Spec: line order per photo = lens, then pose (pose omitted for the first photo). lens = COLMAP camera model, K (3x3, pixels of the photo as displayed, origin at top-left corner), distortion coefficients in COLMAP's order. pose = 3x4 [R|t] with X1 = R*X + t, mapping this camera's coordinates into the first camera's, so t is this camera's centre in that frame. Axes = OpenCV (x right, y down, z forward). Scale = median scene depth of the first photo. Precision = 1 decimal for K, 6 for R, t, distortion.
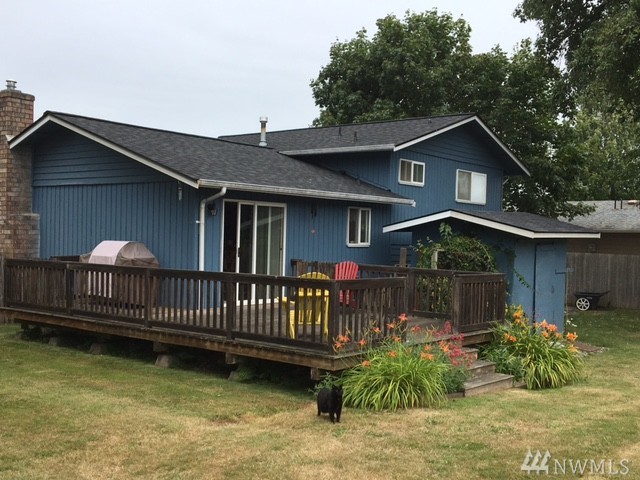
lens RADIAL K [[745.5, 0, 320.0], [0, 745.5, 240.0], [0, 0, 1]] dist [0.108807, -0.017302]
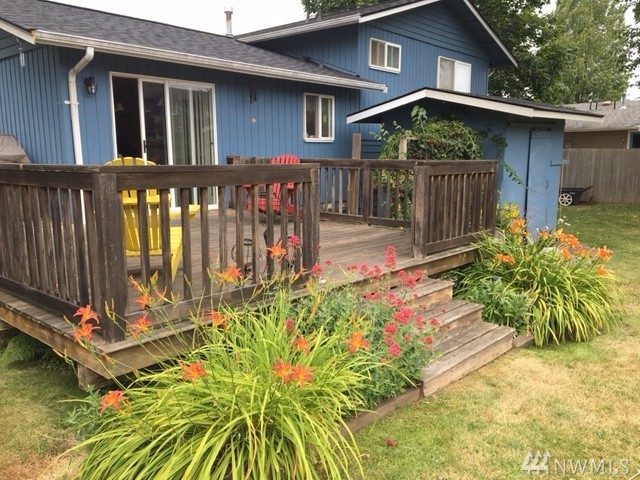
lens RADIAL K [[541.7, 0, 320.0], [0, 541.7, 240.0], [0, 0, 1]] dist [0.094110, -0.116108]
pose [[0.998478, -0.023010, -0.050122, 0.089098], [0.030244, 0.988416, 0.148723, 0.030376], [0.046119, -0.150012, 0.987608, 0.401930]]
